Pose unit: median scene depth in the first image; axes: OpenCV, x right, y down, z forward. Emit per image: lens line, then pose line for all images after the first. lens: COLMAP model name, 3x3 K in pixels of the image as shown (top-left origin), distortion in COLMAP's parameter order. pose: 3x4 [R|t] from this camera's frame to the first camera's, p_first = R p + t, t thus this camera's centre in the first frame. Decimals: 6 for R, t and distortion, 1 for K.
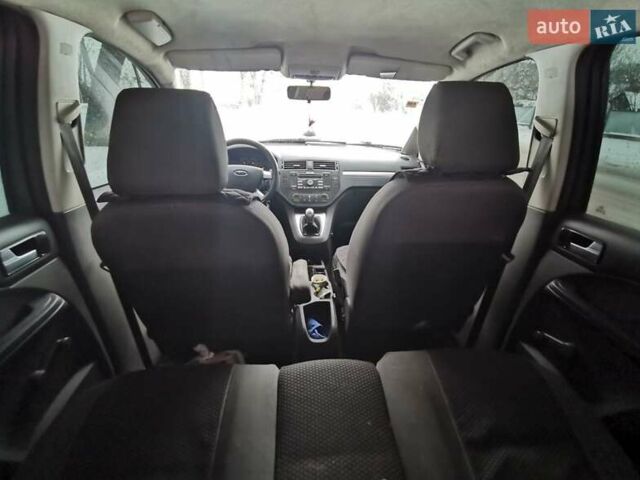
lens RADIAL K [[312.6, 0, 320.0], [0, 312.6, 240.0], [0, 0, 1]] dist [0.000173, -0.000005]
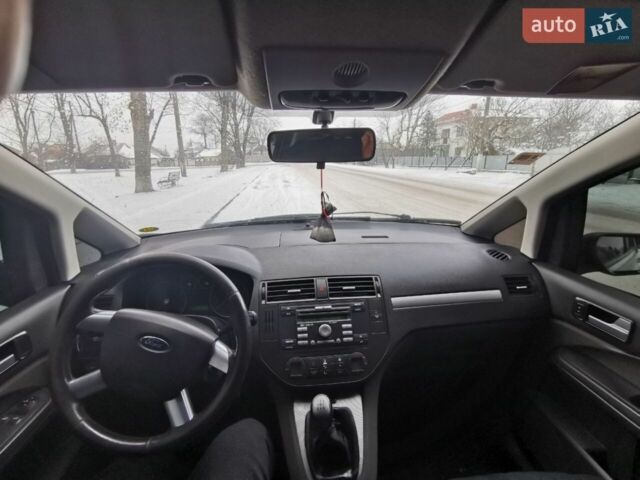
lens RADIAL K [[312.6, 0, 320.0], [0, 312.6, 240.0], [0, 0, 1]] dist [0.000173, -0.000005]
pose [[0.999316, -0.036586, 0.005306, -0.035898], [0.036969, 0.988681, -0.145404, -0.247433], [0.000073, 0.145501, 0.989358, 0.526545]]
